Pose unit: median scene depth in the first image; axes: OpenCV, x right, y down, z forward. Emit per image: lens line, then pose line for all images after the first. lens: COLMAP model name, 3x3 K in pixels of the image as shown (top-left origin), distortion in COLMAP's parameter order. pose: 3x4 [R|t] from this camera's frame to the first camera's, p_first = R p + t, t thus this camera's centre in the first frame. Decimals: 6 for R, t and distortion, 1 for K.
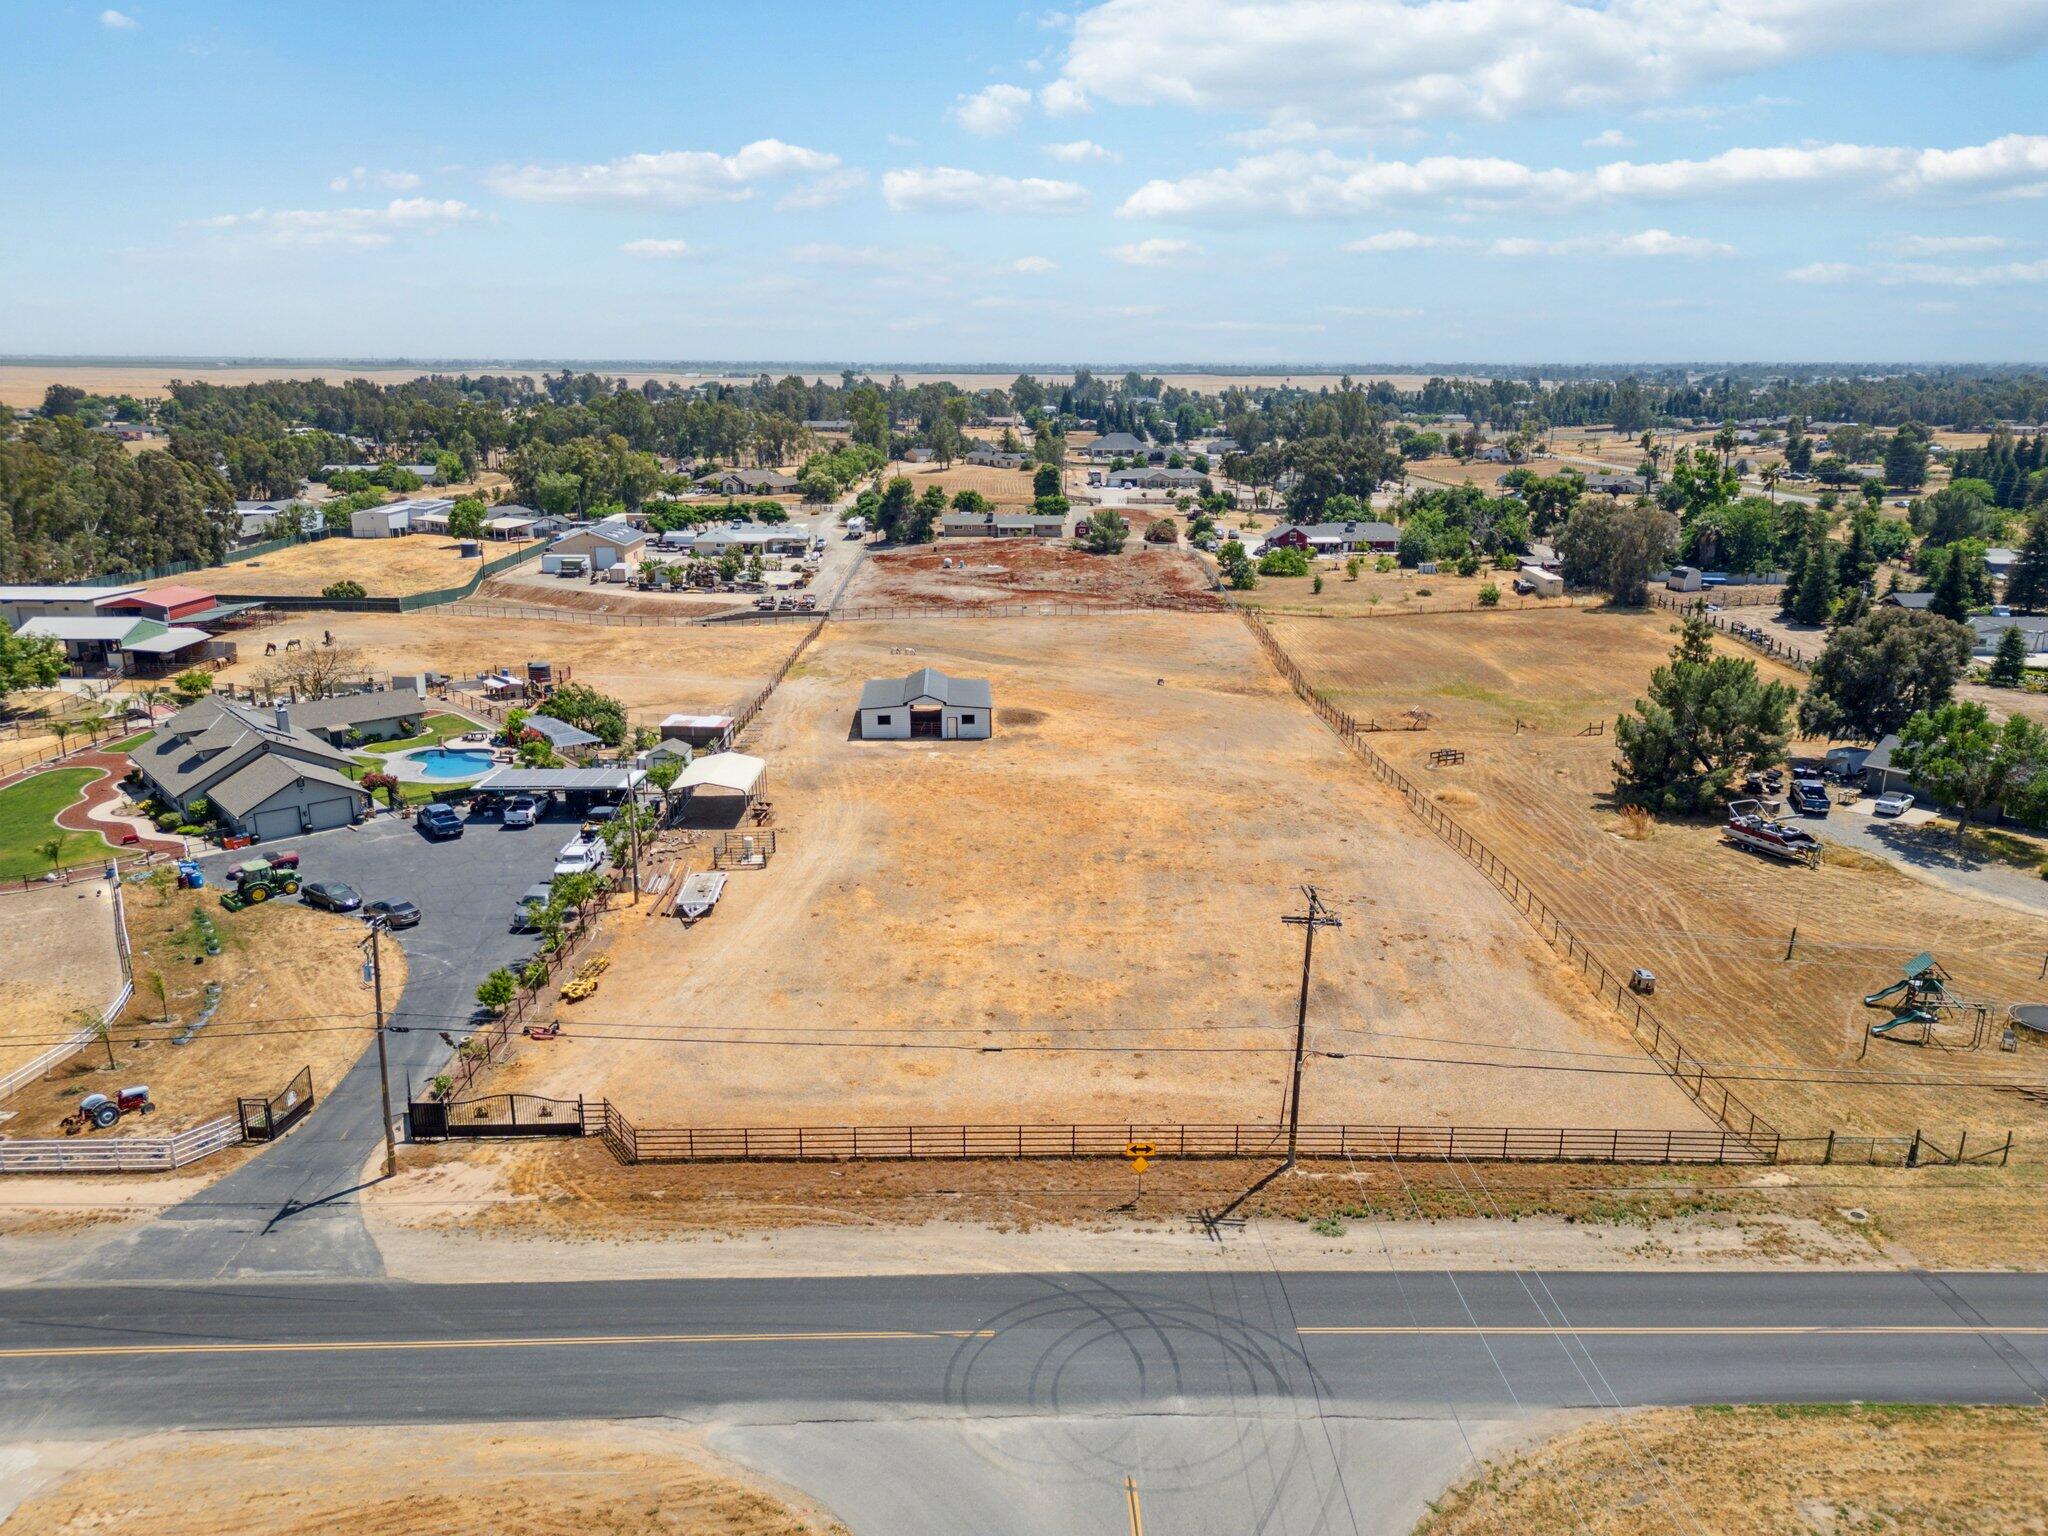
lens RADIAL K [[1432.1, 0, 1024.0], [0, 1432.1, 768.0], [0, 0, 1]] dist [0.069174, -0.068724]
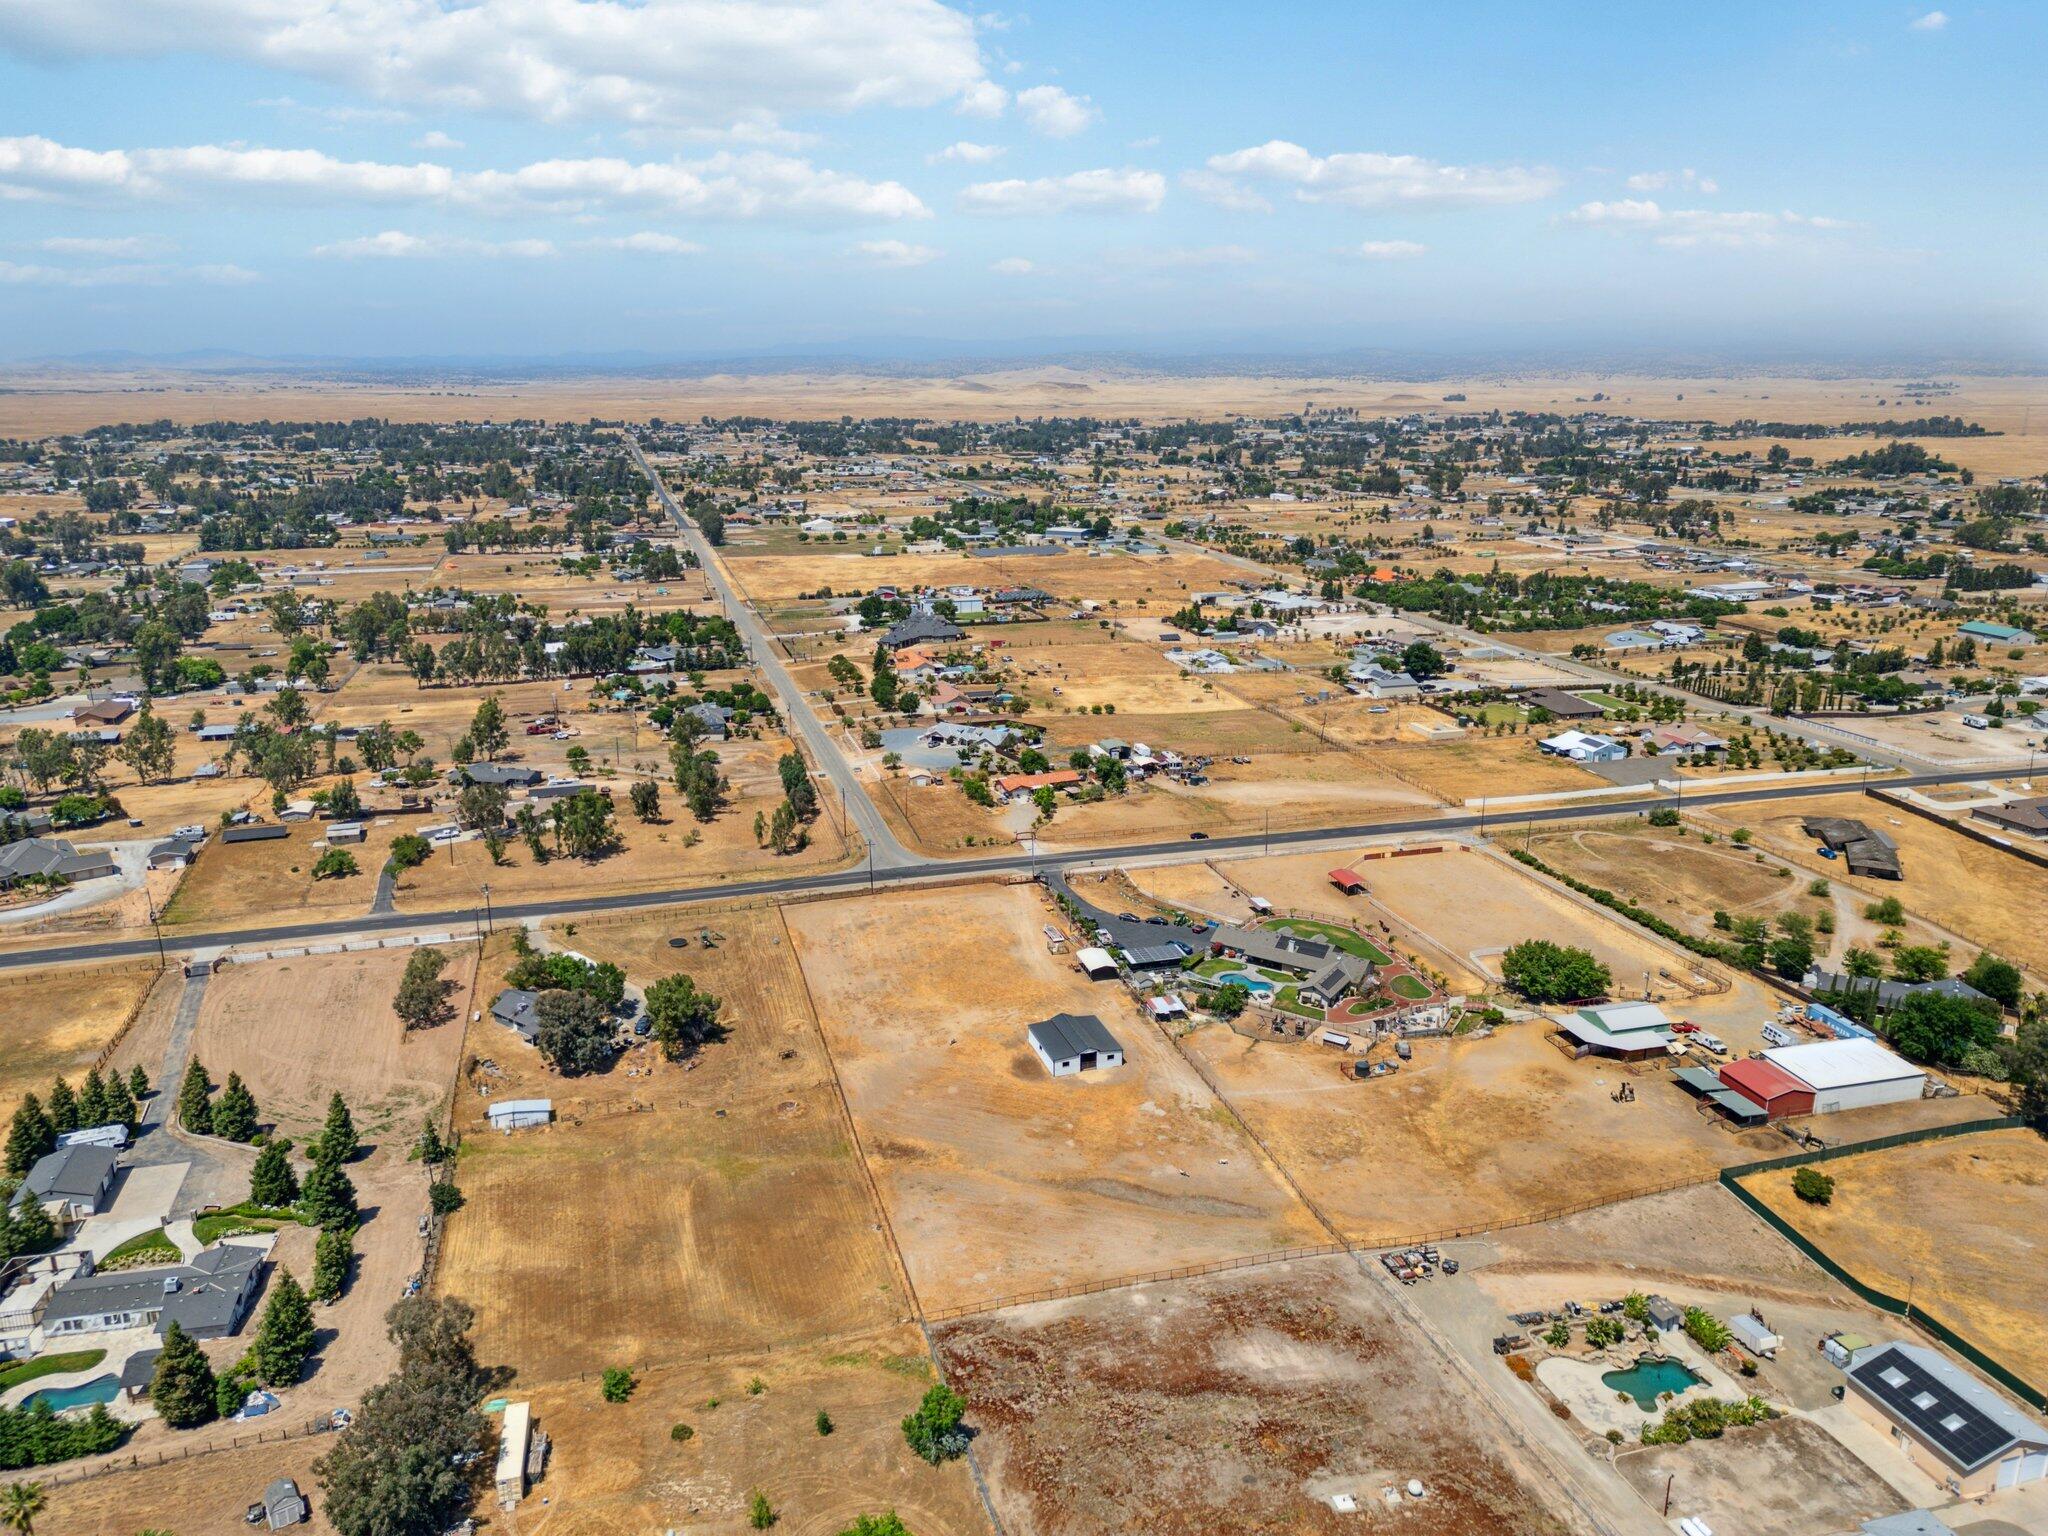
lens RADIAL K [[1440.8, 0, 1027.7], [0, 1440.8, 729.8], [0, 0, 1]] dist [0.102384, -0.178469]
pose [[-0.962236, 0.062982, -0.264831, 0.581247], [-0.075737, 0.872516, 0.482681, -1.653867], [0.261470, 0.484510, -0.834796, 3.069843]]
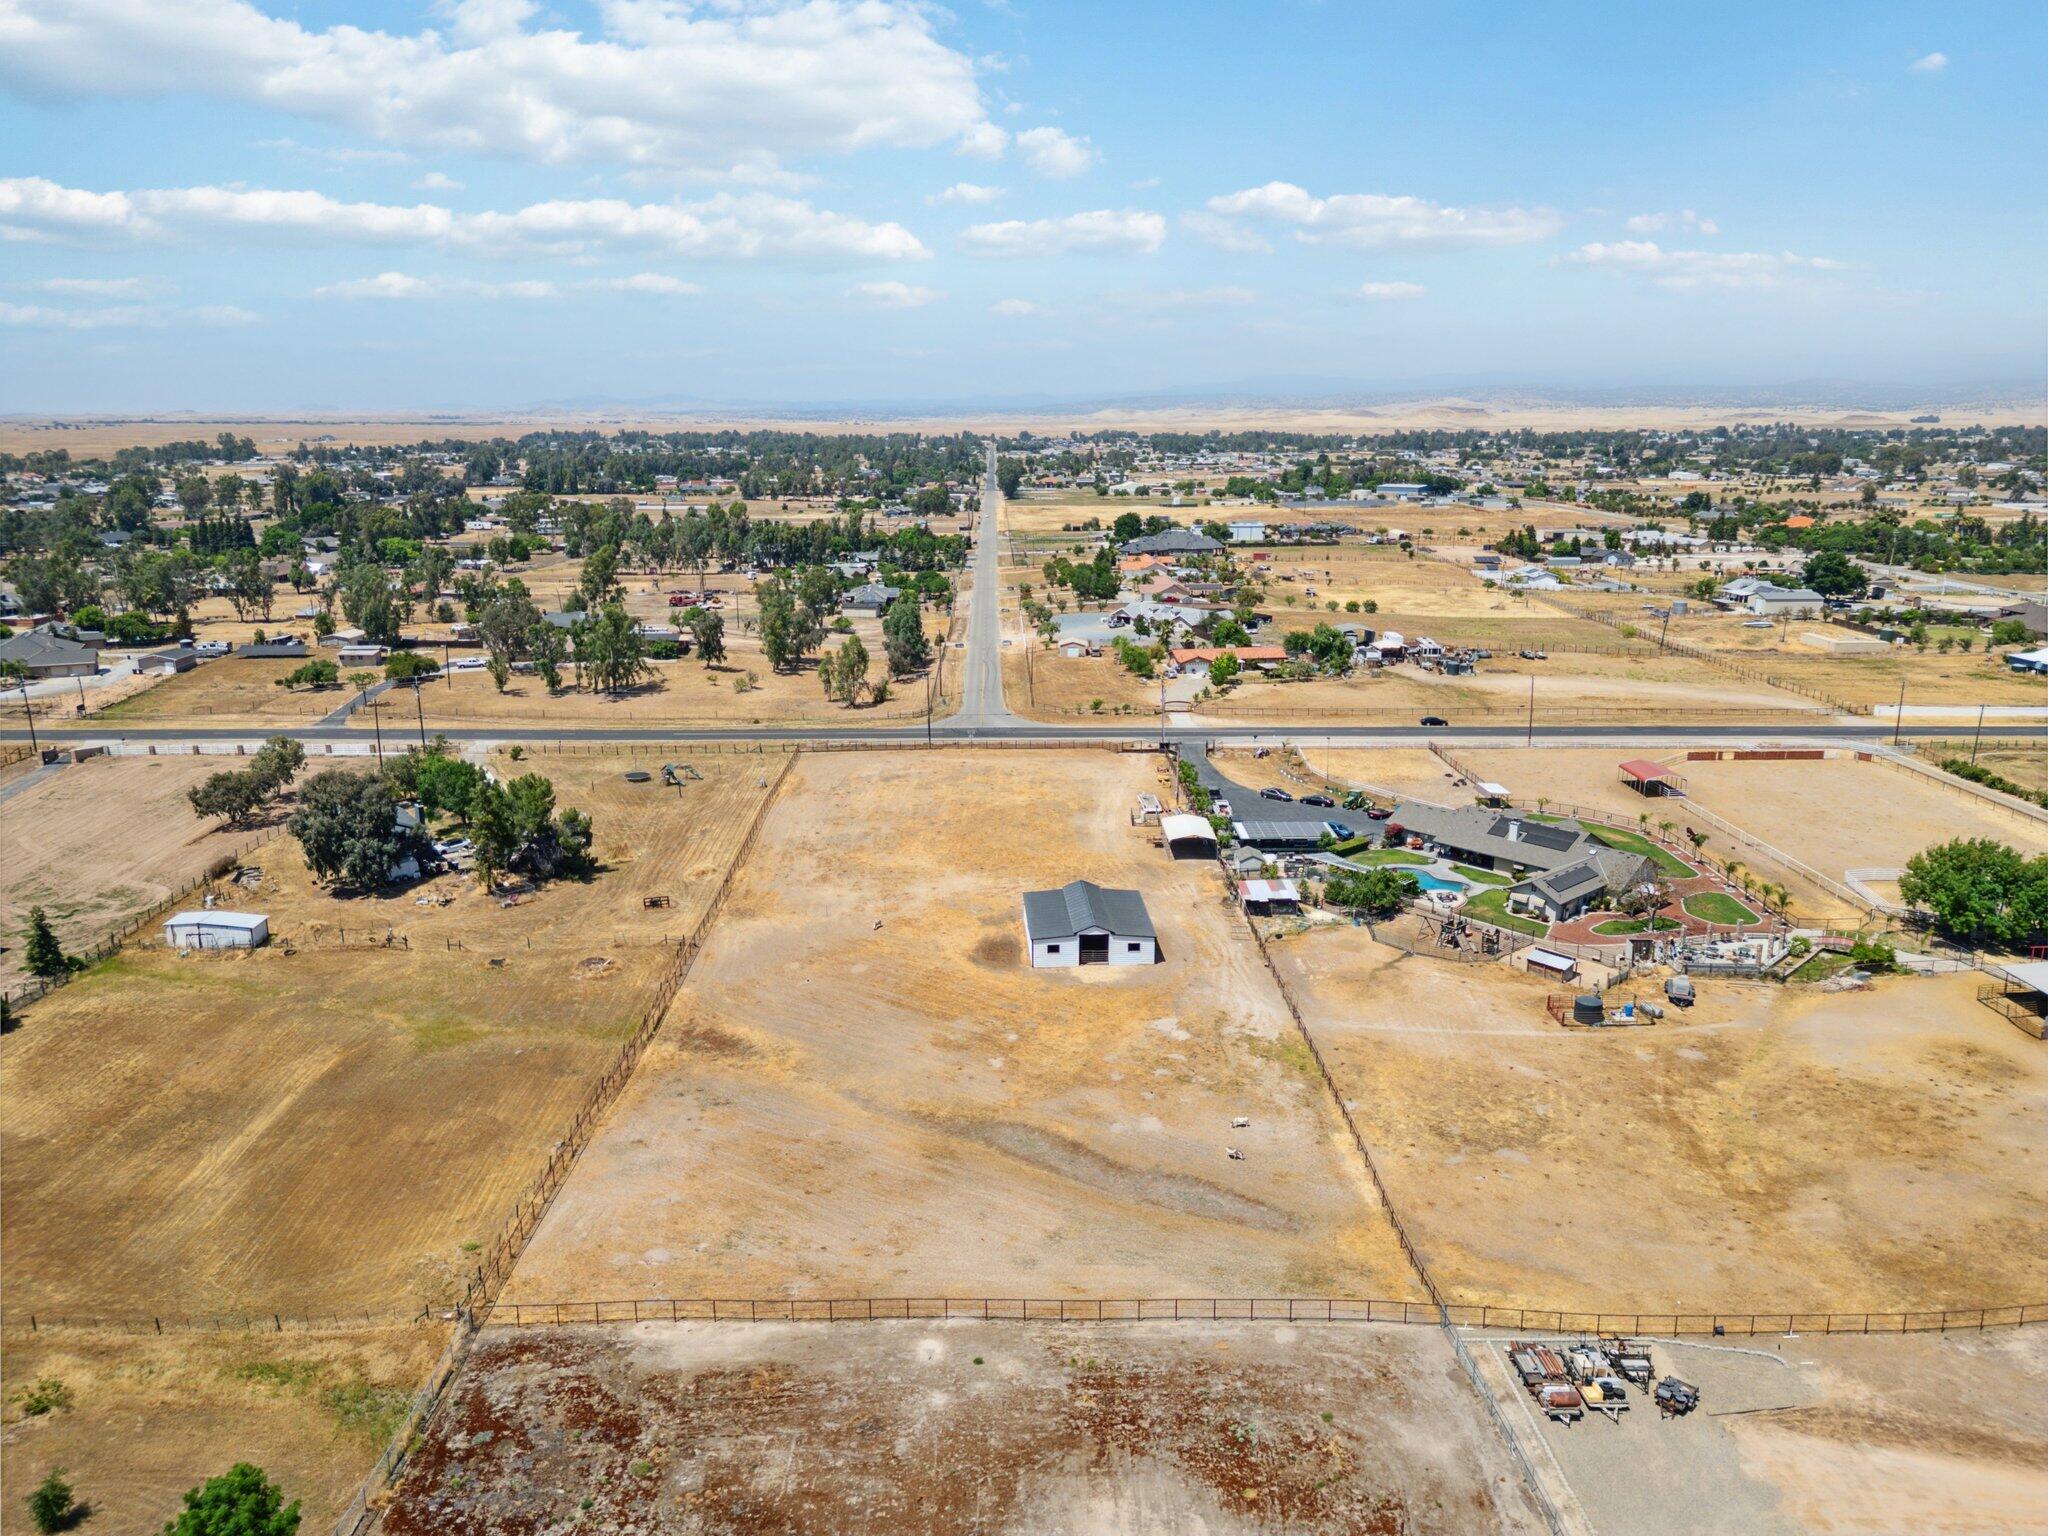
lens RADIAL K [[1432.1, 0, 1024.0], [0, 1432.1, 768.0], [0, 0, 1]] dist [0.069174, -0.068724]
pose [[-0.999946, 0.002495, -0.010071, -0.015308], [-0.002792, 0.870133, 0.492808, -0.895968], [0.009992, 0.492810, -0.870080, 2.512323]]
